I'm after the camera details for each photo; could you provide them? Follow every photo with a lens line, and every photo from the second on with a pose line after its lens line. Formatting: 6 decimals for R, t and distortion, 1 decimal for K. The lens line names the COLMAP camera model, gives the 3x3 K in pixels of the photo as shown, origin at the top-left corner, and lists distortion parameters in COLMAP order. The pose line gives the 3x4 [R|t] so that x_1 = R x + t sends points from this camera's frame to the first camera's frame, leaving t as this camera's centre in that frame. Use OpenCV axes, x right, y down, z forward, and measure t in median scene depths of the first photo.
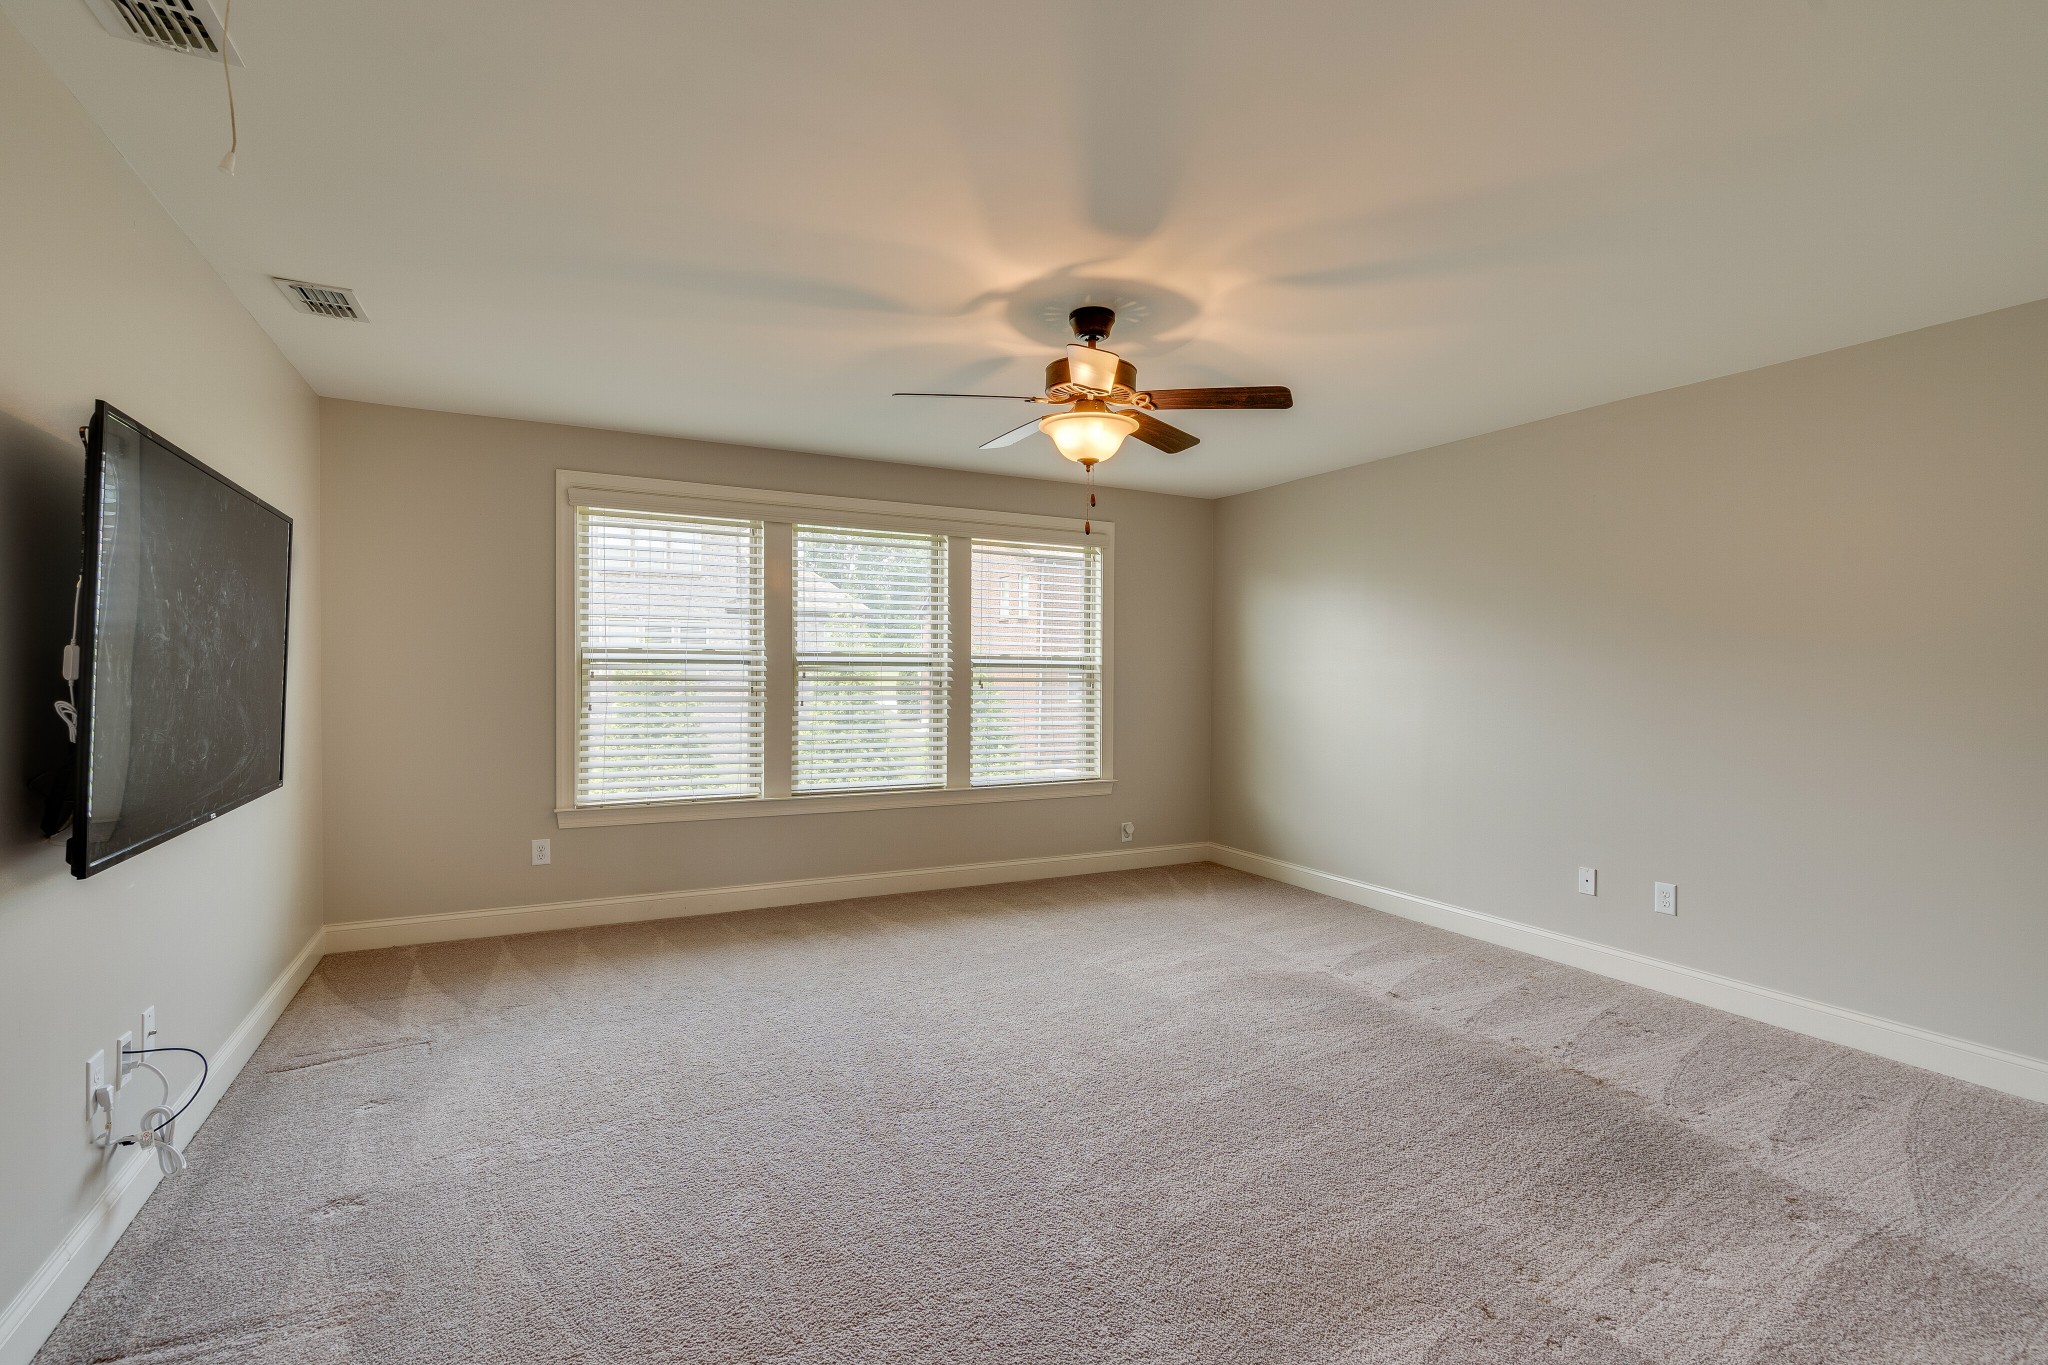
lens RADIAL K [[947.6, 0, 1028.2], [0, 947.6, 682.1], [0, 0, 1]] dist [0.000312, 0.001129]
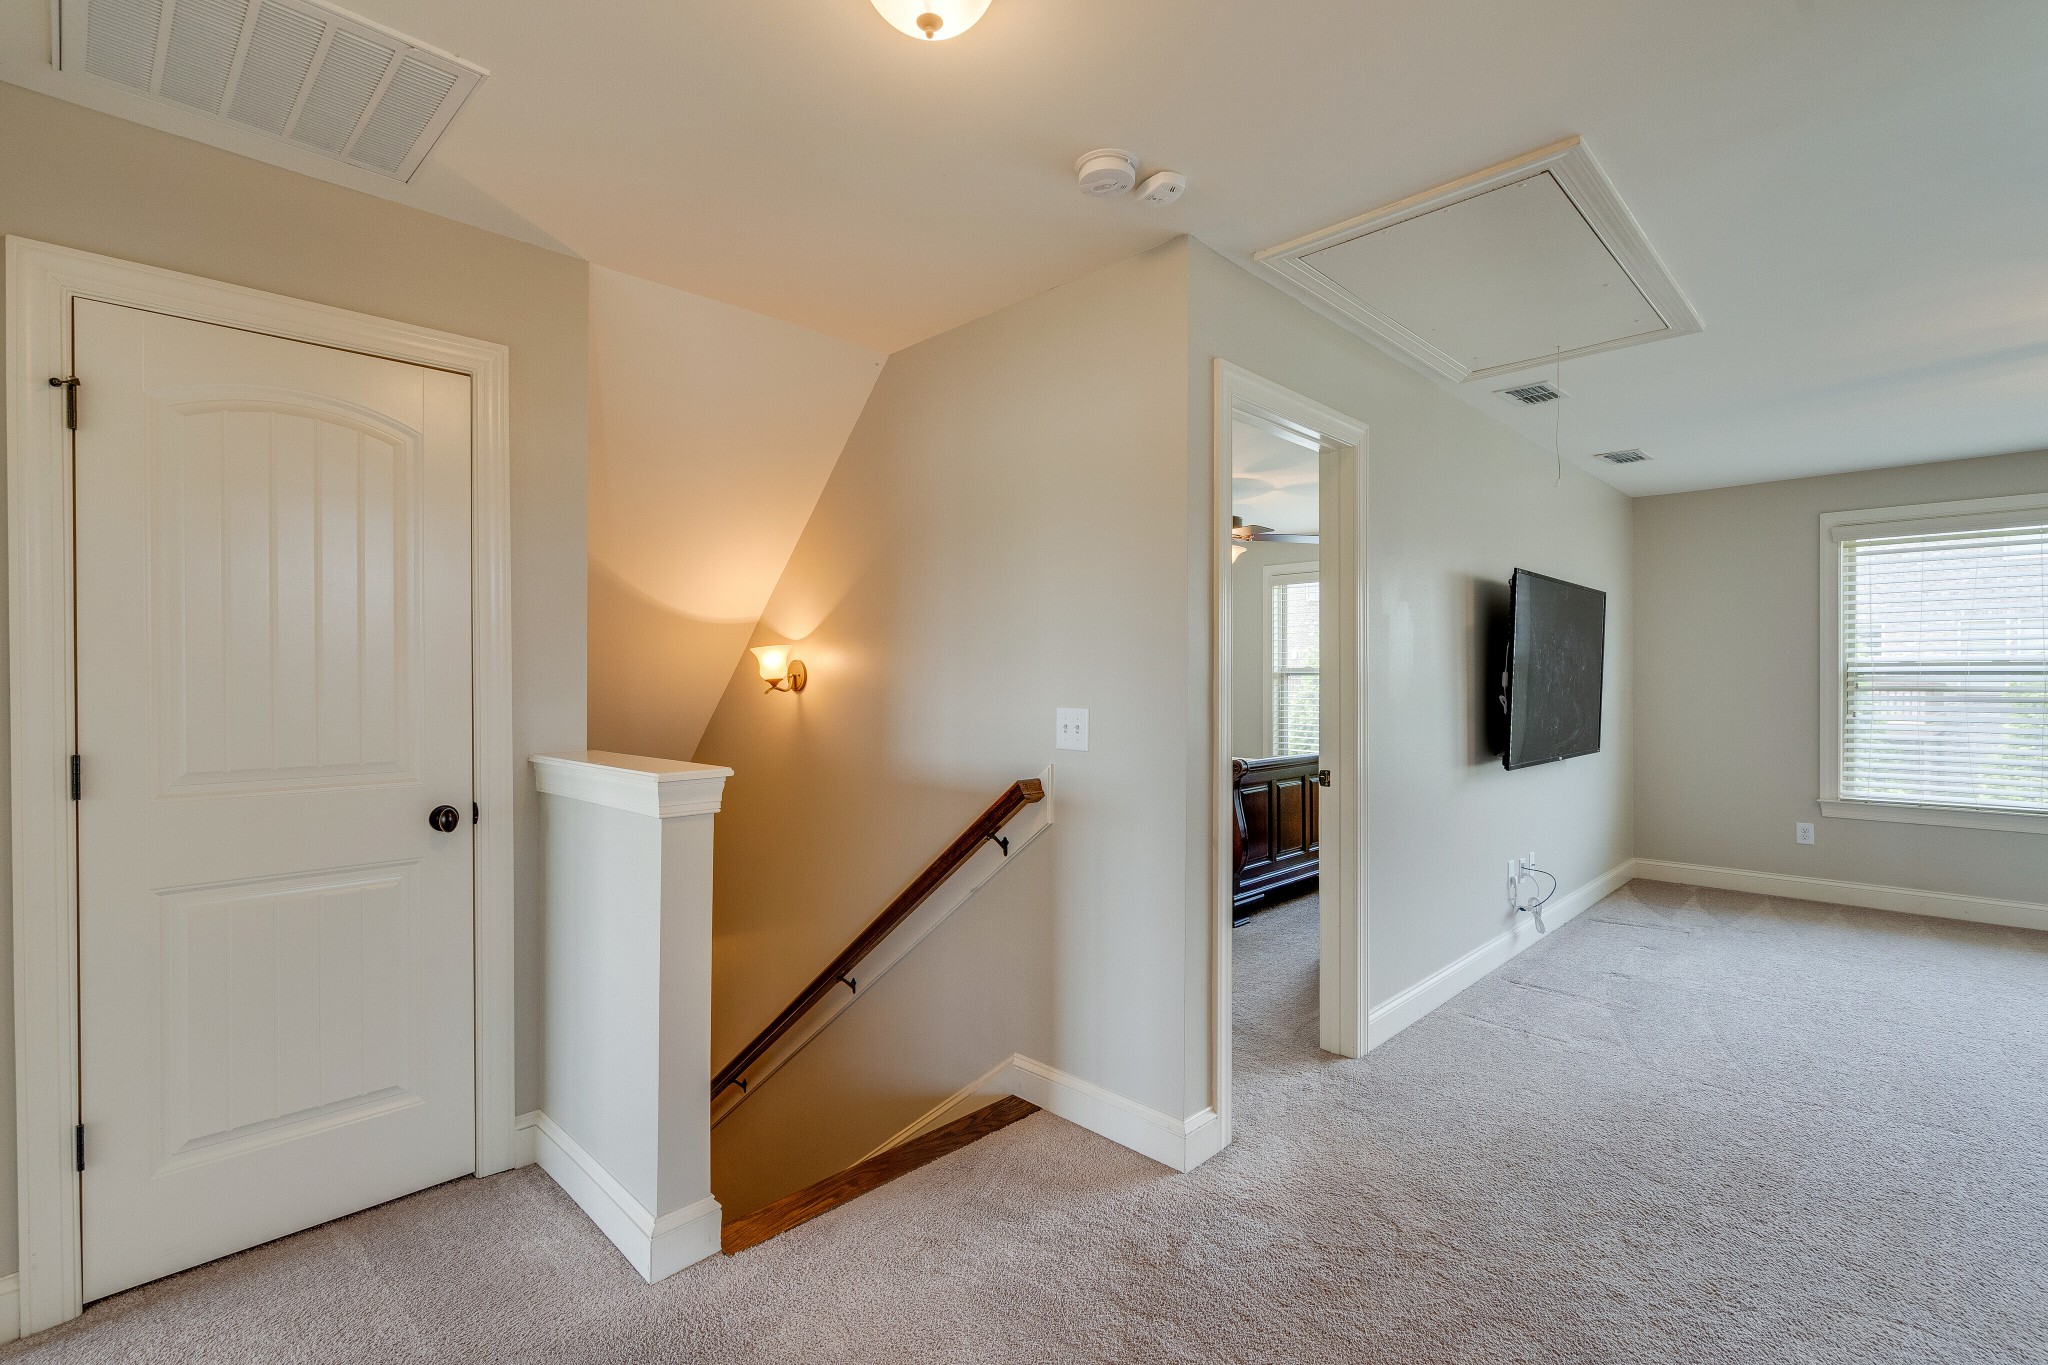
lens RADIAL K [[947.6, 0, 1032.1], [0, 947.6, 694.9], [0, 0, 1]] dist [0.000312, 0.001129]
pose [[0.323277, 0.005080, -0.946291, 0.353465], [-0.007567, 0.999967, 0.002782, 0.008626], [0.946274, 0.006261, 0.323305, -0.367203]]
